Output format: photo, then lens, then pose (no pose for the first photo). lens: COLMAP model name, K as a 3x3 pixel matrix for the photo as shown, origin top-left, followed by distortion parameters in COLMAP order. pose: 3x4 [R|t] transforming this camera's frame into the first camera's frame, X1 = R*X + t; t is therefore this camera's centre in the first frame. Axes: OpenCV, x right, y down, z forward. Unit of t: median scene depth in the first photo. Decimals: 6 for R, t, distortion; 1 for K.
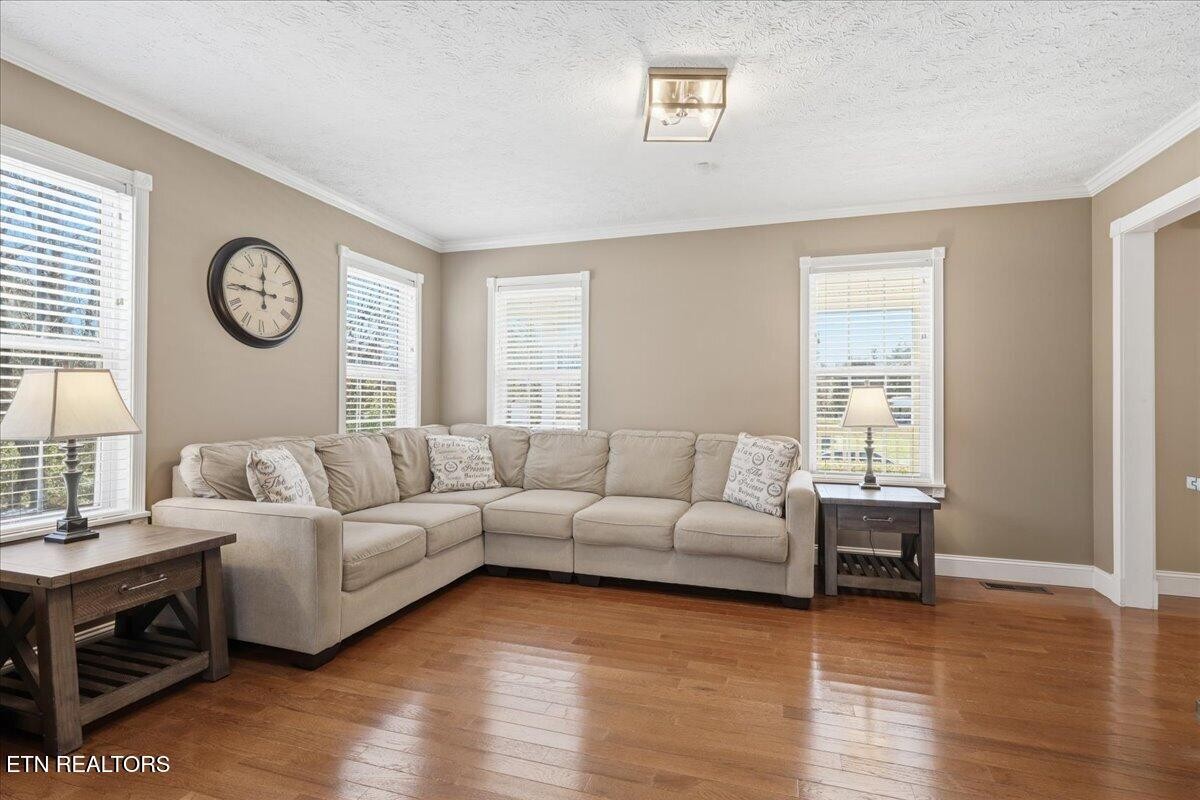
lens RADIAL K [[572.7, 0, 601.7], [0, 572.7, 398.8], [0, 0, 1]] dist [-0.000966, 0.000244]
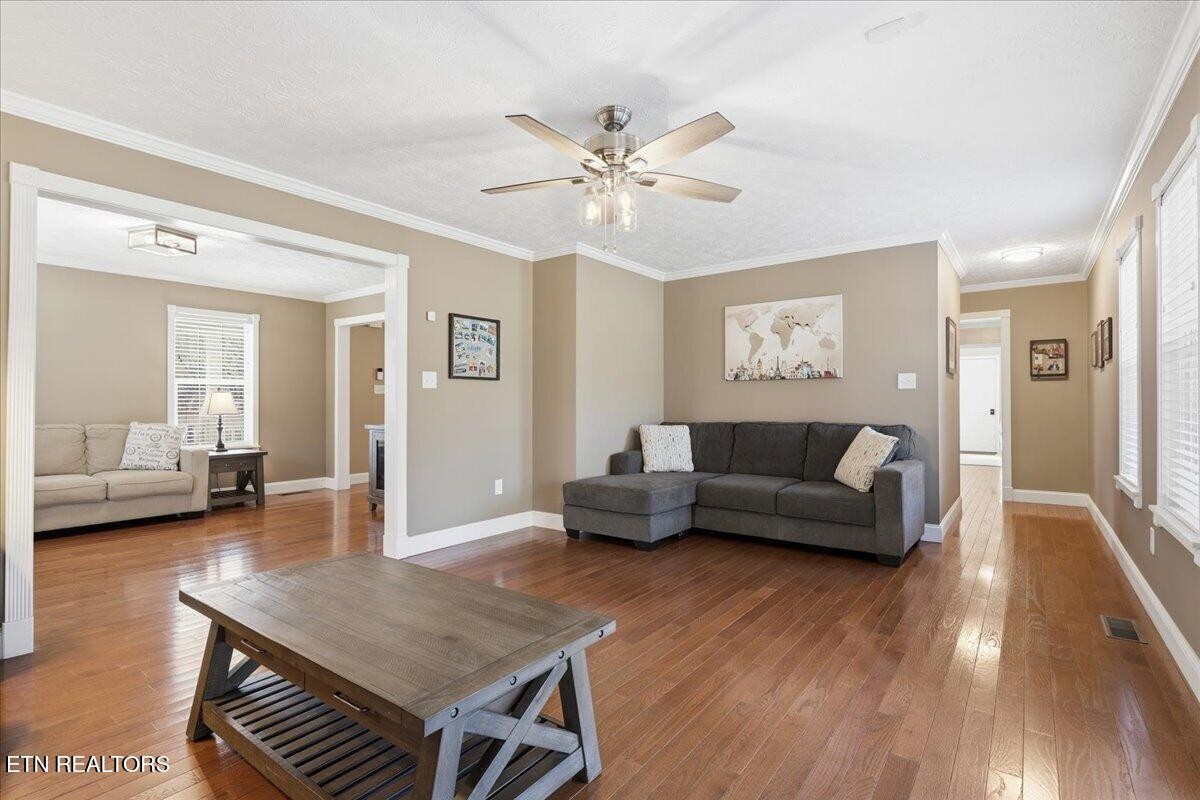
lens RADIAL K [[572.7, 0, 601.7], [0, 572.7, 398.8], [0, 0, 1]] dist [-0.000966, 0.000244]
pose [[0.338733, -0.001139, 0.940882, -0.791981], [-0.007676, 0.999963, 0.003975, -0.015730], [-0.940851, -0.008569, 0.338712, -0.680114]]
